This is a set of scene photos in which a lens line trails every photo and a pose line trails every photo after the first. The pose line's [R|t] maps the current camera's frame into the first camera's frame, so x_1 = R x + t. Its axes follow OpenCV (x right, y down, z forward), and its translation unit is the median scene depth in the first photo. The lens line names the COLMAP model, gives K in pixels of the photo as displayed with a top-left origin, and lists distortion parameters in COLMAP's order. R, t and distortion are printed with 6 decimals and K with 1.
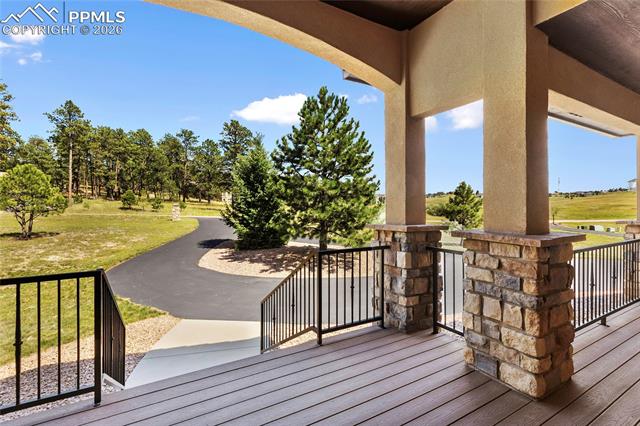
lens RADIAL K [[287.7, 0, 319.4], [0, 287.7, 207.4], [0, 0, 1]] dist [0.005439, 0.000720]
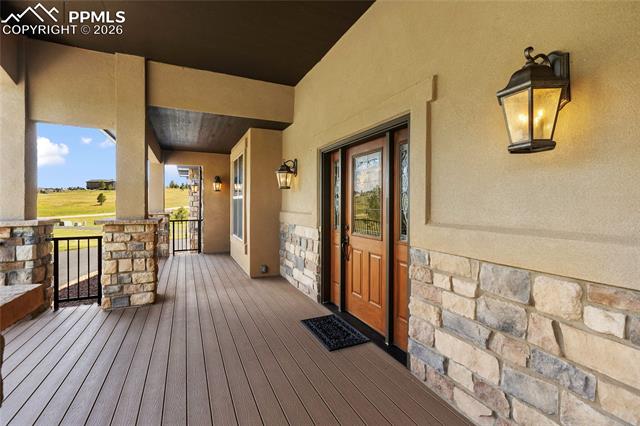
lens RADIAL K [[282.7, 0, 319.1], [0, 282.7, 207.6], [0, 0, 1]] dist [-0.001164, -0.000364]
pose [[0.071807, -0.008242, 0.997384, -0.914971], [-0.004143, 0.999955, 0.008562, 0.002834], [-0.997410, -0.004747, 0.071770, -0.210411]]
